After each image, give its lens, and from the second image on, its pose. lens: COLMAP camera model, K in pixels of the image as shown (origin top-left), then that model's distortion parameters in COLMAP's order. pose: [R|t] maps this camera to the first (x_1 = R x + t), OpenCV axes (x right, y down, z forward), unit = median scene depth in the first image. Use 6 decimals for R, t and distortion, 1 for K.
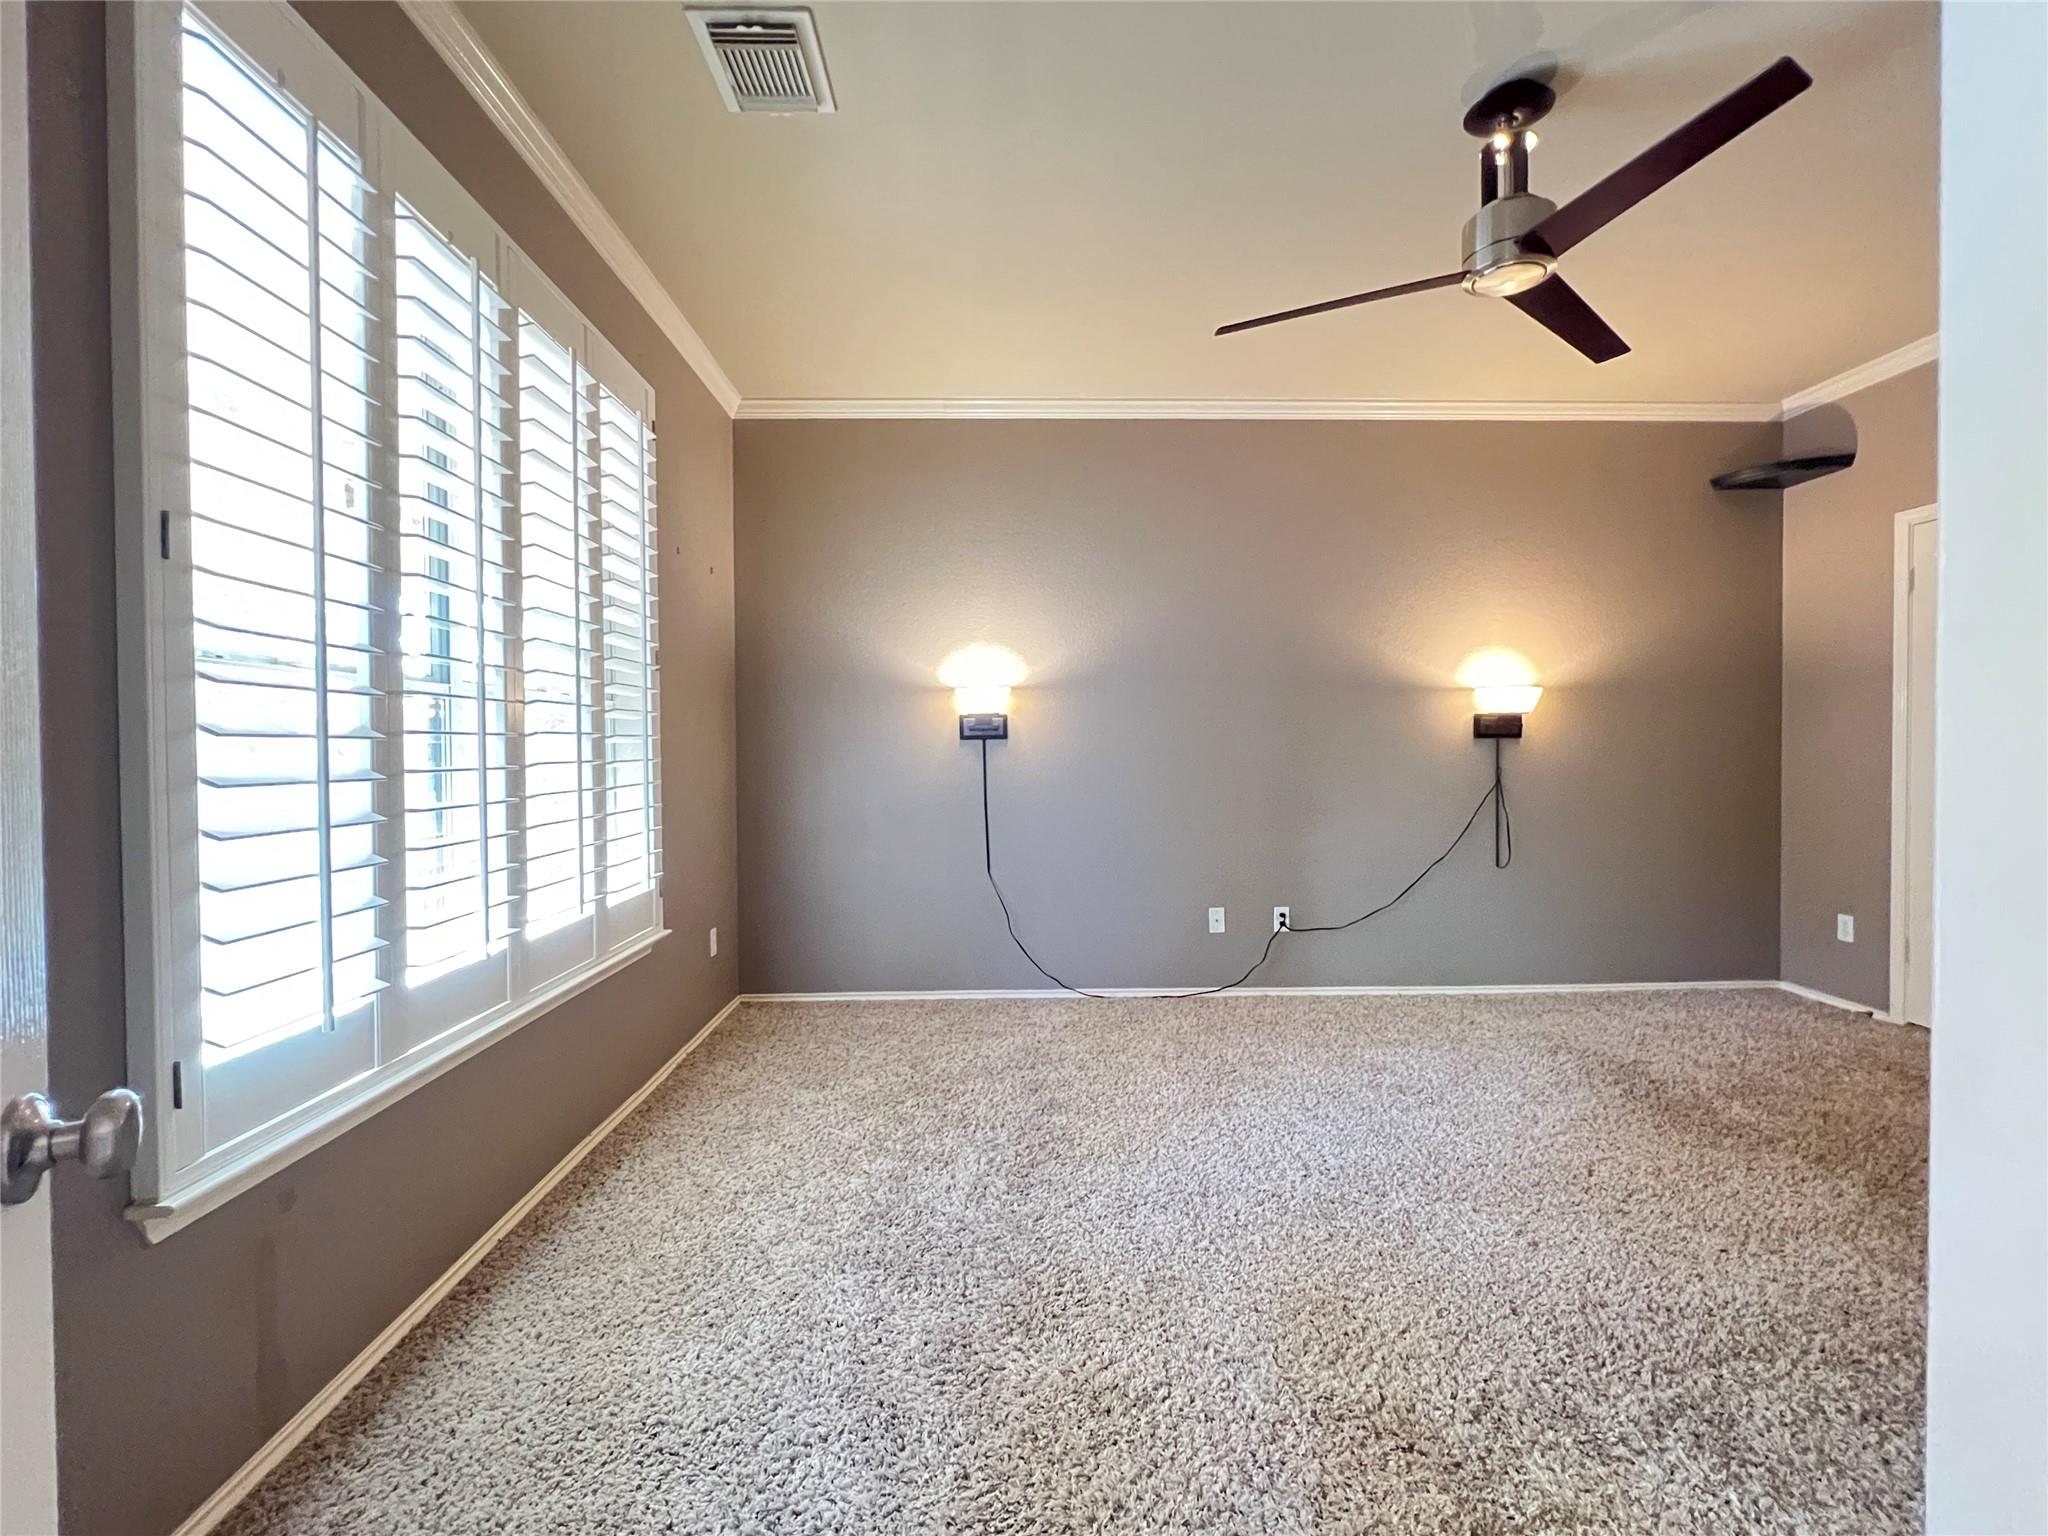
lens RADIAL K [[894.8, 0, 1024.0], [0, 894.8, 768.0], [0, 0, 1]] dist [0.000417, 0.000040]
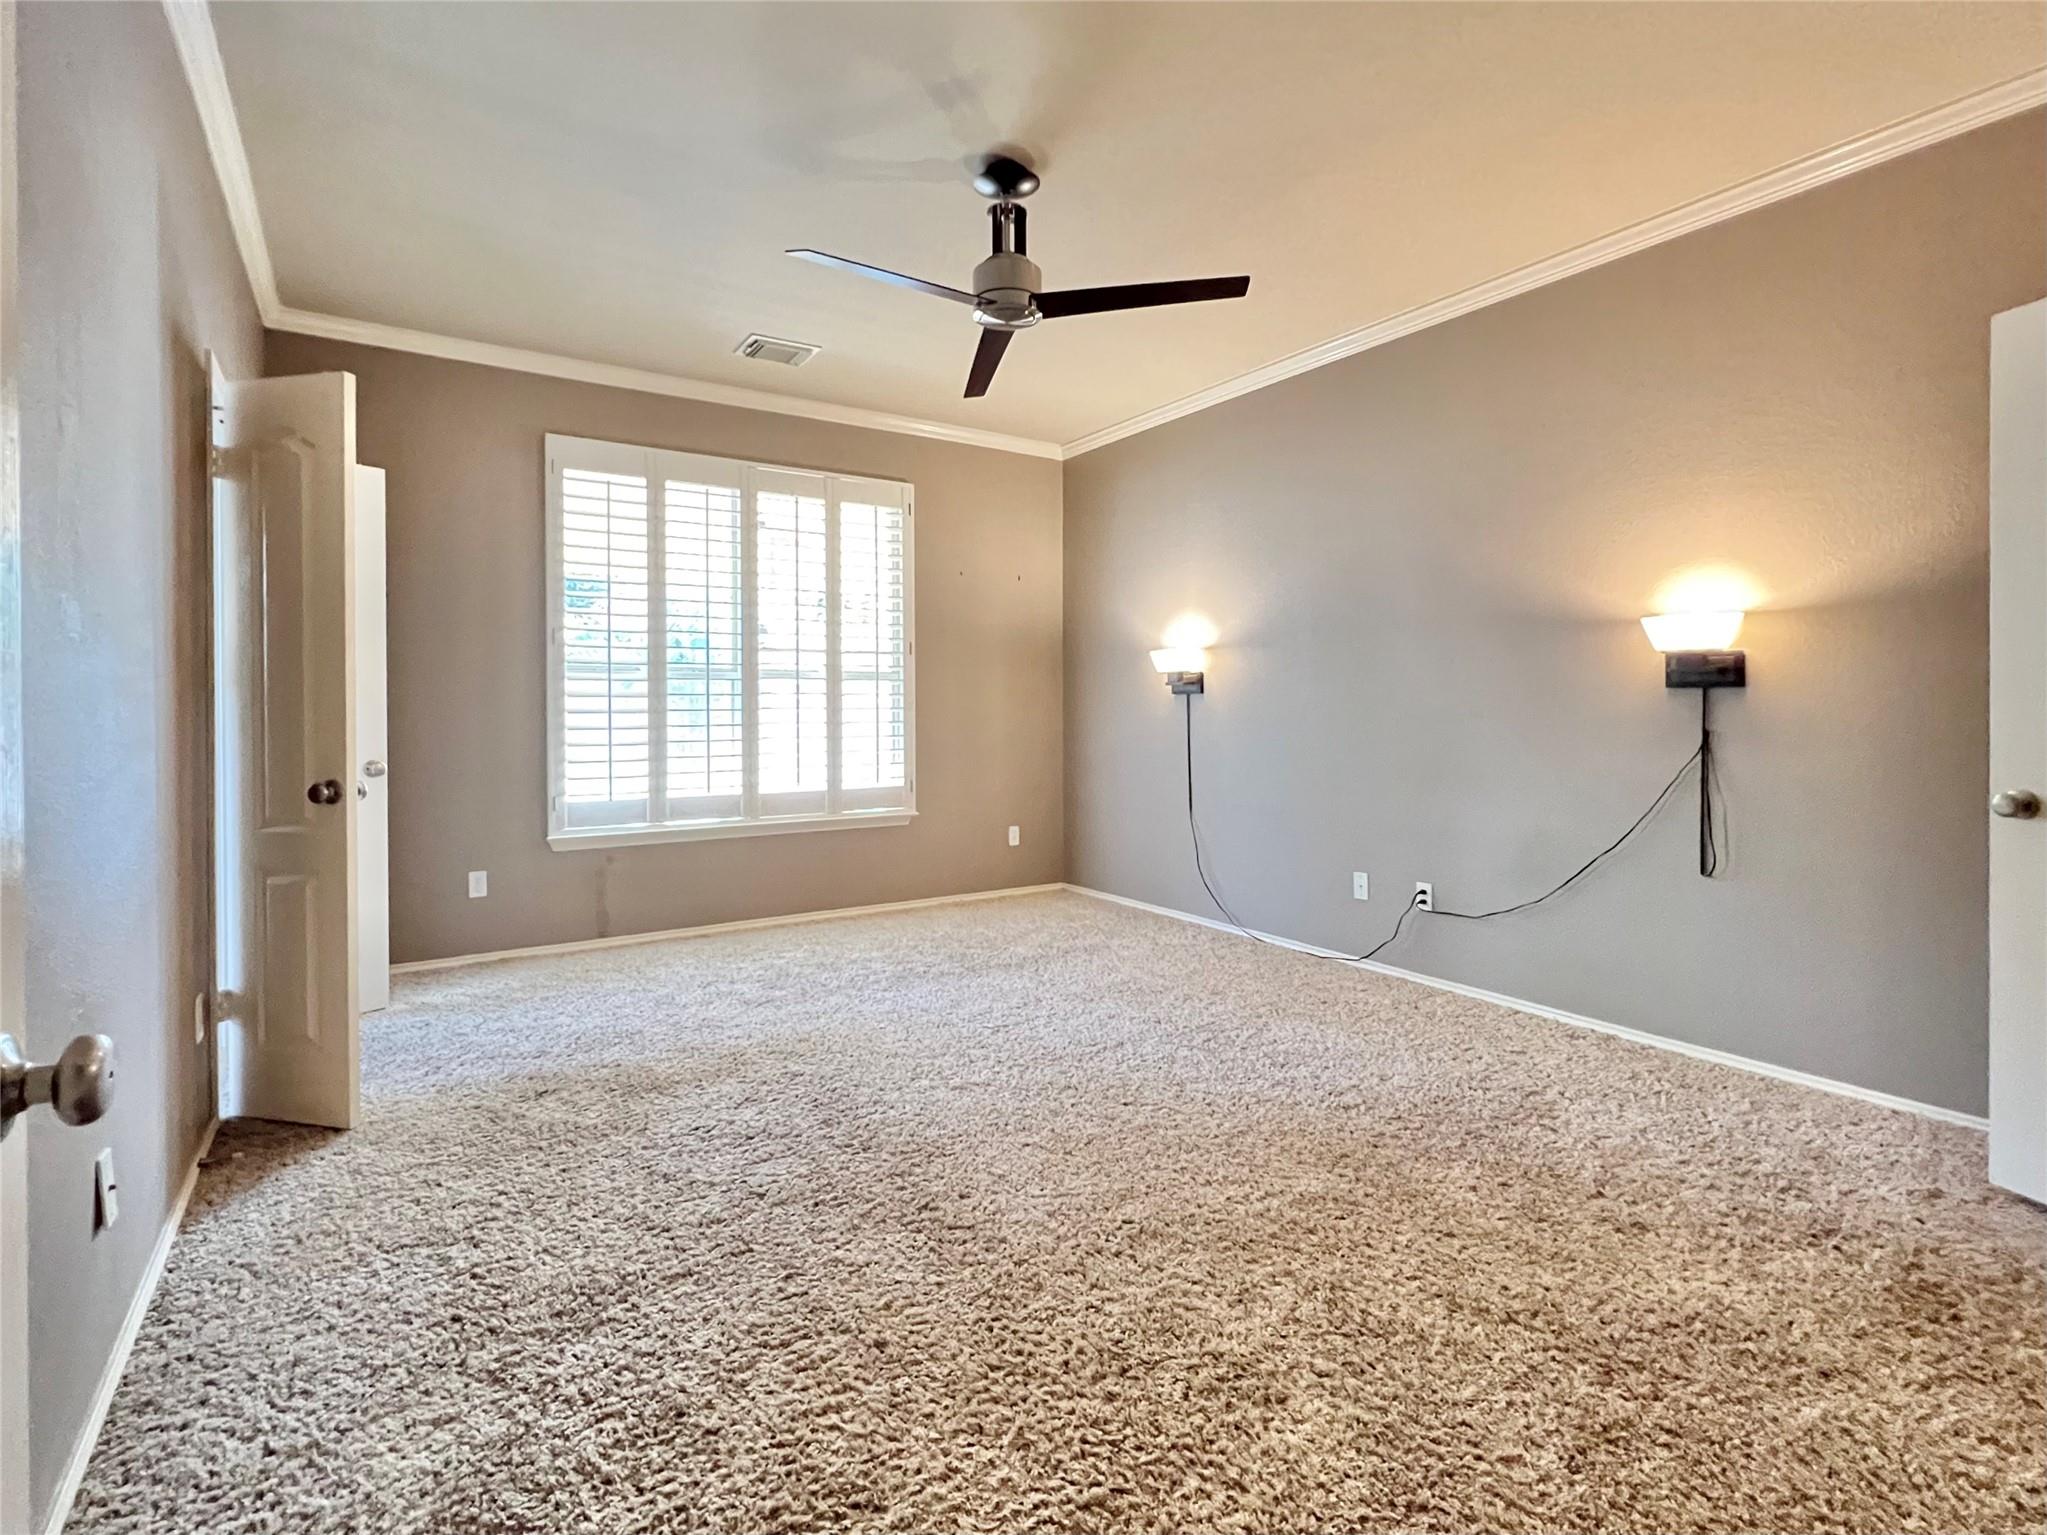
lens RADIAL K [[989.9, 0, 1023.4], [0, 989.9, 710.2], [0, 0, 1]] dist [0.000317, 0.000150]
pose [[0.536462, 0.012273, -0.843835, 0.895052], [-0.018390, 0.999827, 0.002850, -0.008728], [0.843724, 0.013989, 0.536595, 0.150168]]
